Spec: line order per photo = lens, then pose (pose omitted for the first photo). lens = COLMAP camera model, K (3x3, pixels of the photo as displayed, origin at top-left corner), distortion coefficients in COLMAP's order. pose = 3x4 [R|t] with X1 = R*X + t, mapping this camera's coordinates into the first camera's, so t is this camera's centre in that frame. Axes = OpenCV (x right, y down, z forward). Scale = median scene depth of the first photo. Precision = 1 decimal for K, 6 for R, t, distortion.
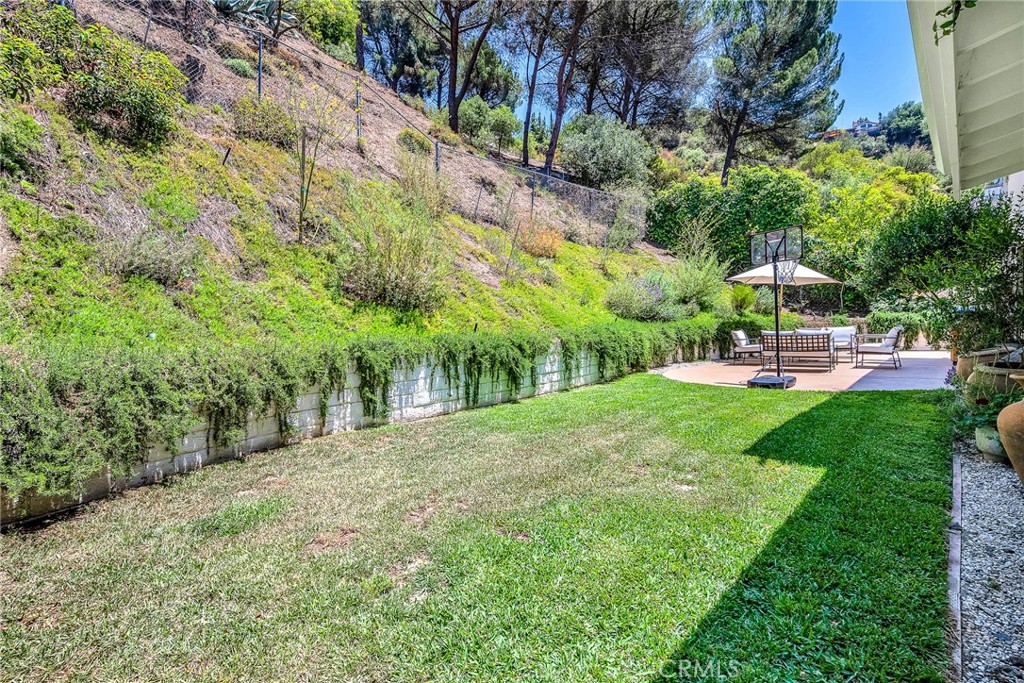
lens RADIAL K [[455.0, 0, 509.8], [0, 455.0, 345.3], [0, 0, 1]] dist [0.000550, 0.000416]
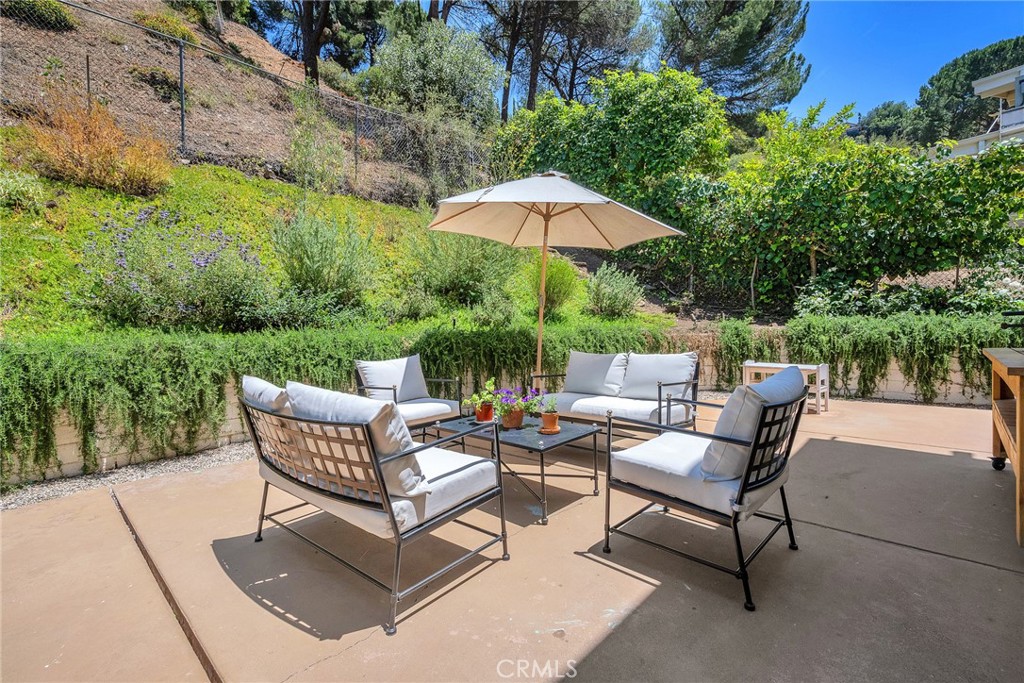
lens RADIAL K [[451.3, 0, 512.0], [0, 451.3, 341.5], [0, 0, 1]] dist [-0.000221, 0.000010]
pose [[0.999619, 0.012649, 0.024513, 0.419641], [-0.012442, 0.999886, -0.008571, -0.031862], [-0.024619, 0.008262, 0.999663, 0.458792]]
